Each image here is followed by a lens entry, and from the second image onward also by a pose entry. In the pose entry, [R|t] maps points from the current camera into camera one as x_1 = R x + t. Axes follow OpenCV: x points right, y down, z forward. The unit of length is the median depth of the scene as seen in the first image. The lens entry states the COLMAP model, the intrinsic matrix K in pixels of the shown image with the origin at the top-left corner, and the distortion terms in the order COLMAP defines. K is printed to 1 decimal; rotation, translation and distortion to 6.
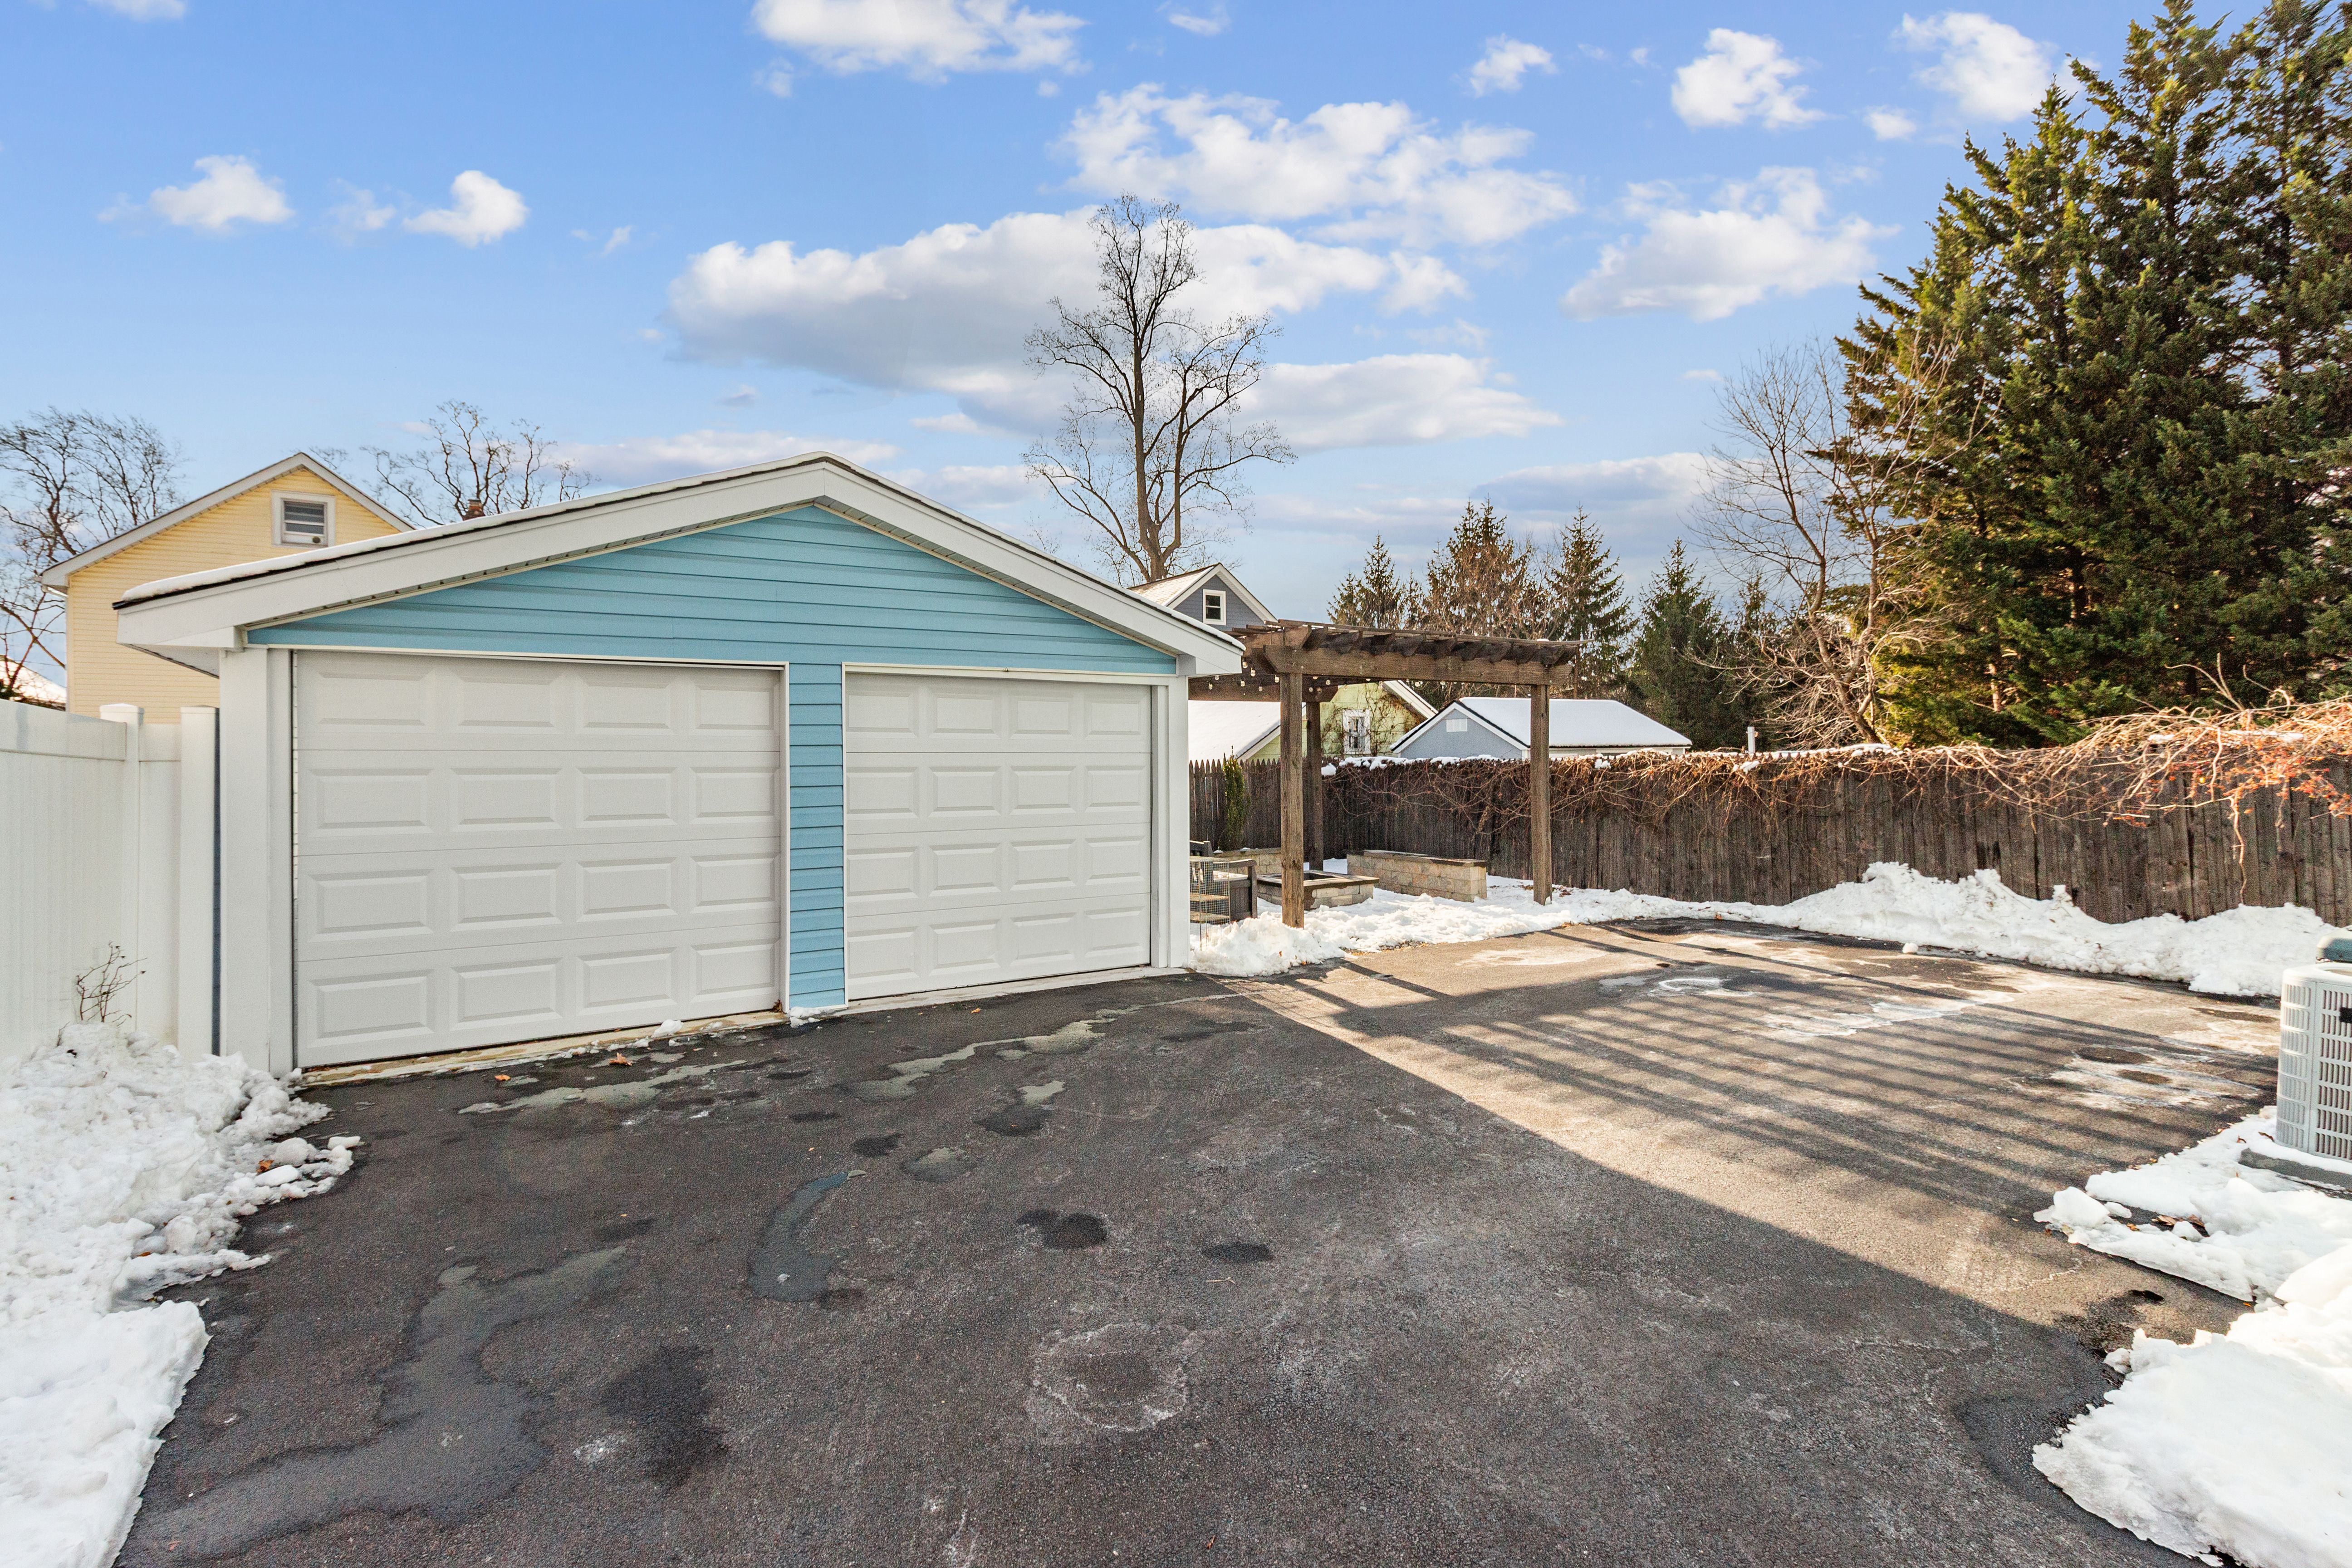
lens RADIAL K [[1097.9, 0, 1173.3], [0, 1097.9, 770.7], [0, 0, 1]] dist [0.012779, -0.000697]
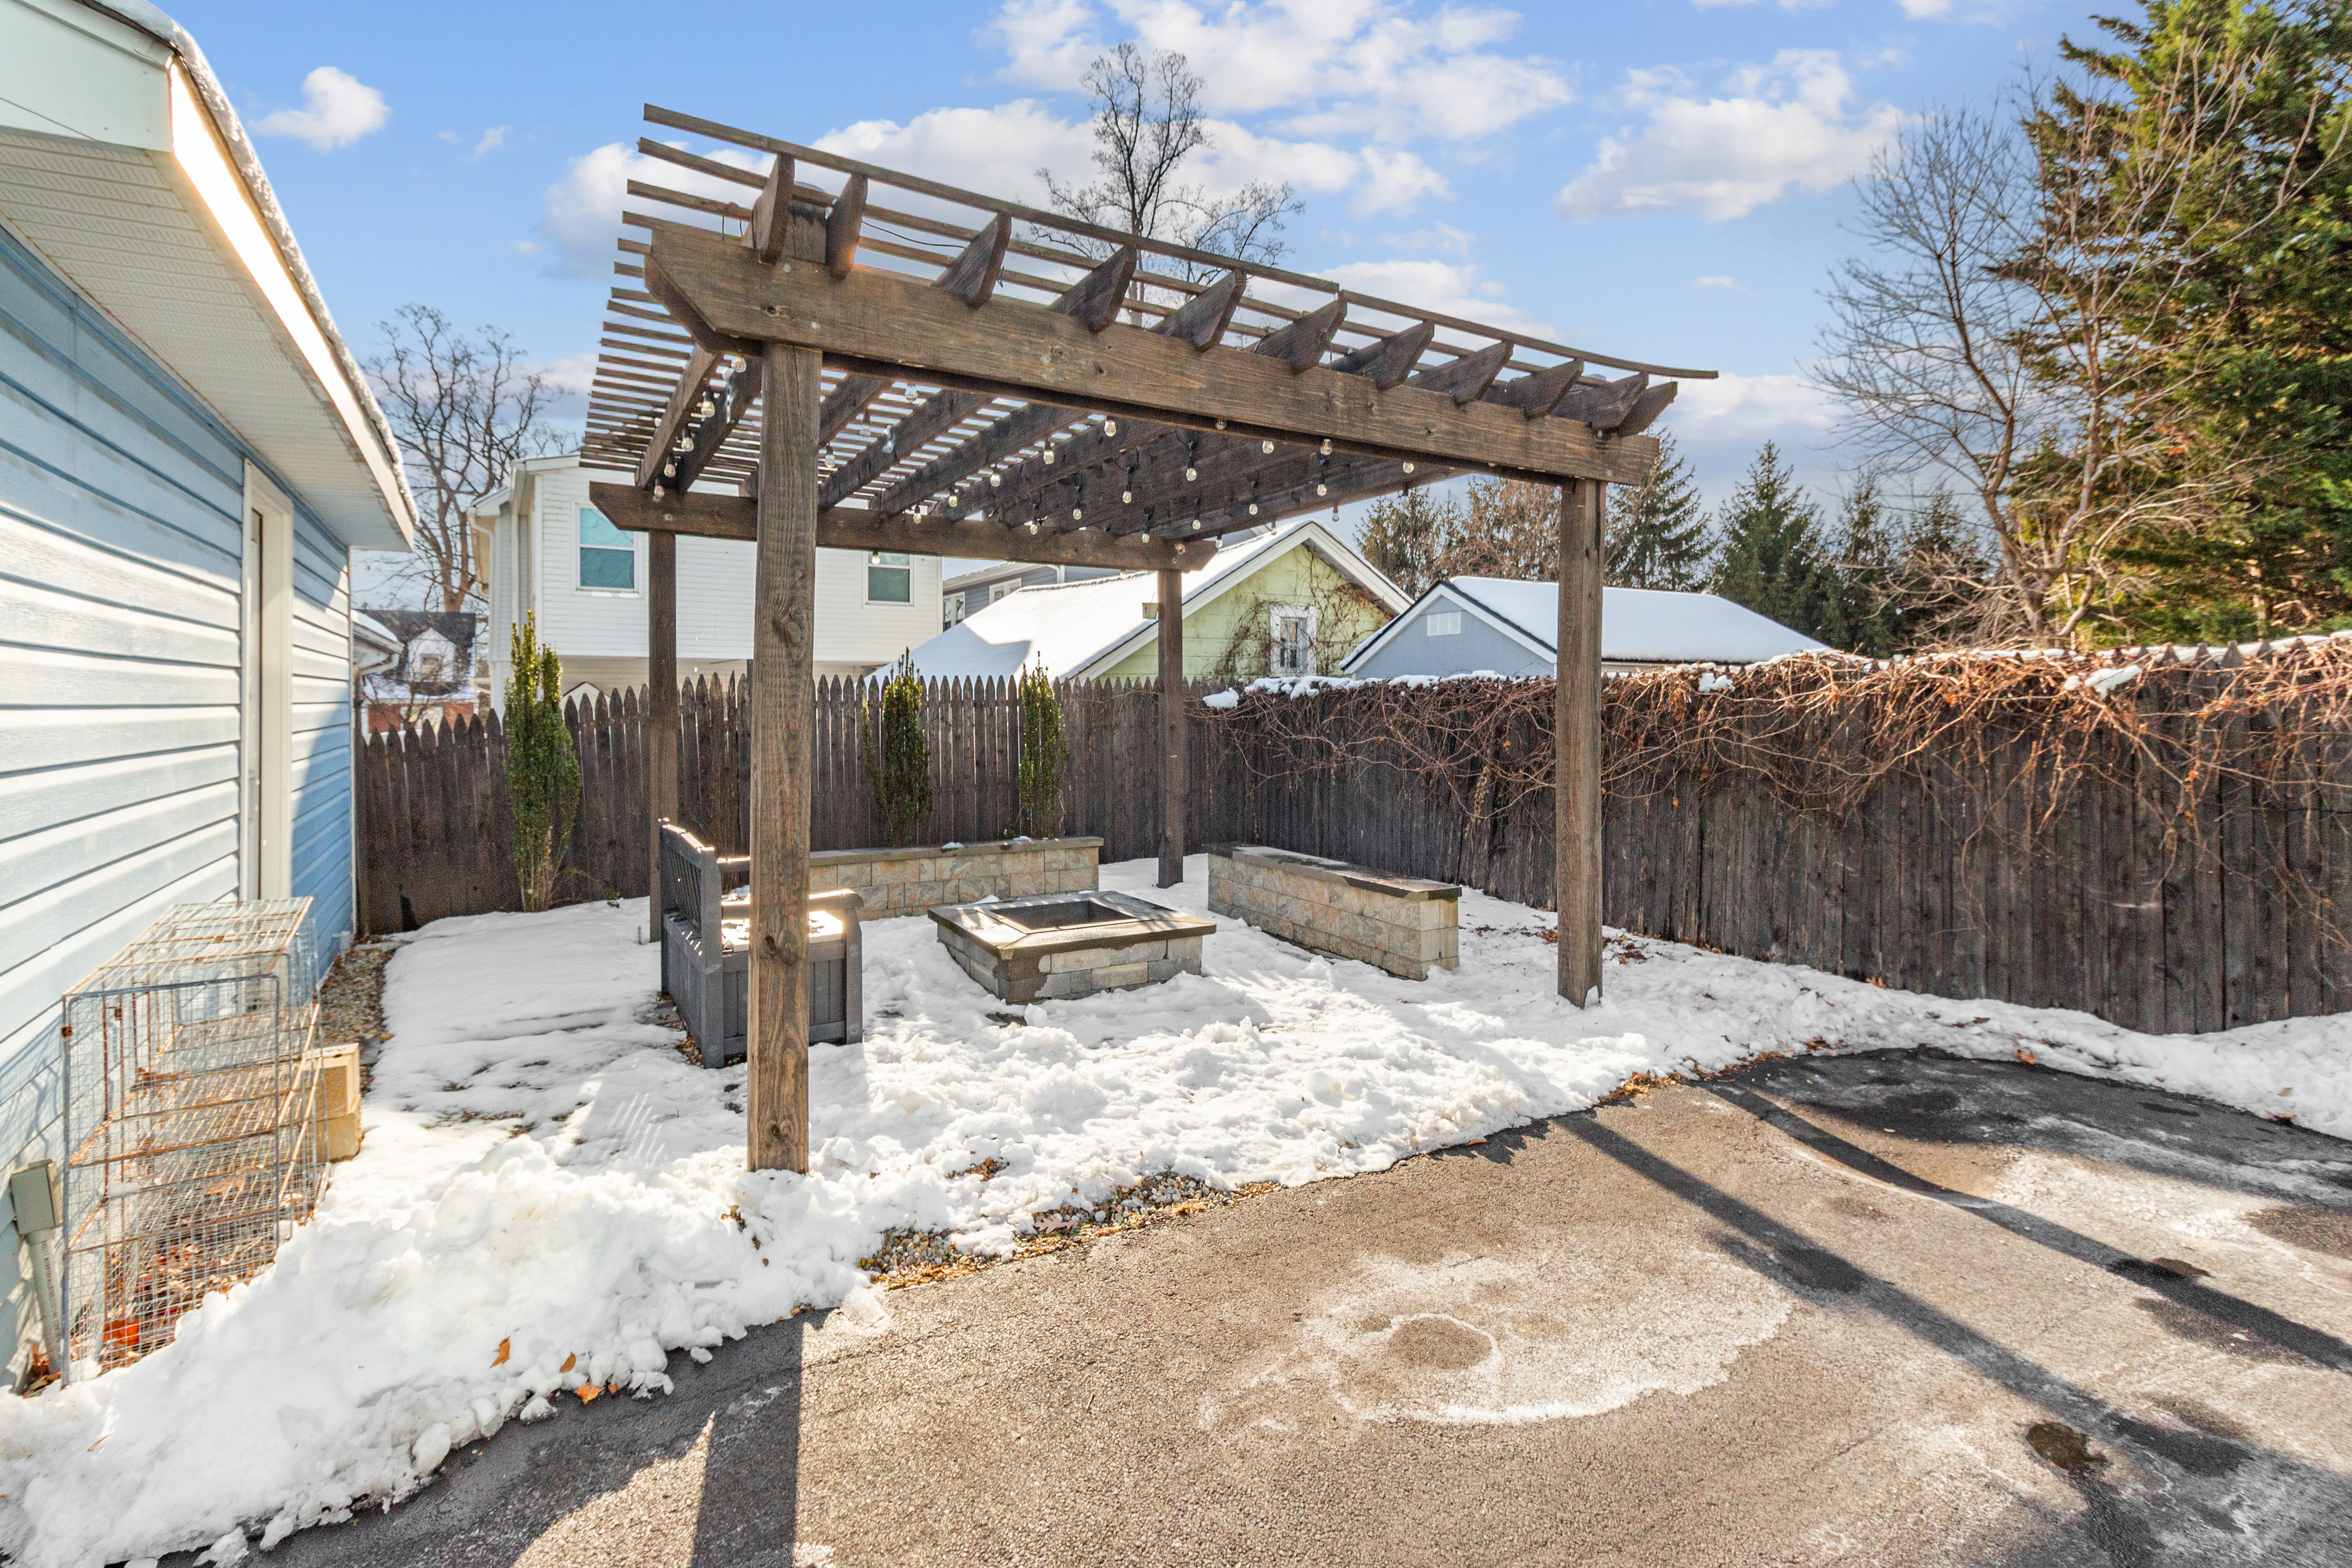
lens RADIAL K [[1097.9, 0, 1190.8], [0, 1097.9, 739.0], [0, 0, 1]] dist [0.012779, -0.000697]
pose [[0.999398, 0.014749, -0.031416, 0.137286], [-0.014193, 0.999740, 0.017859, 0.010293], [0.031671, -0.017403, 0.999347, 0.396875]]
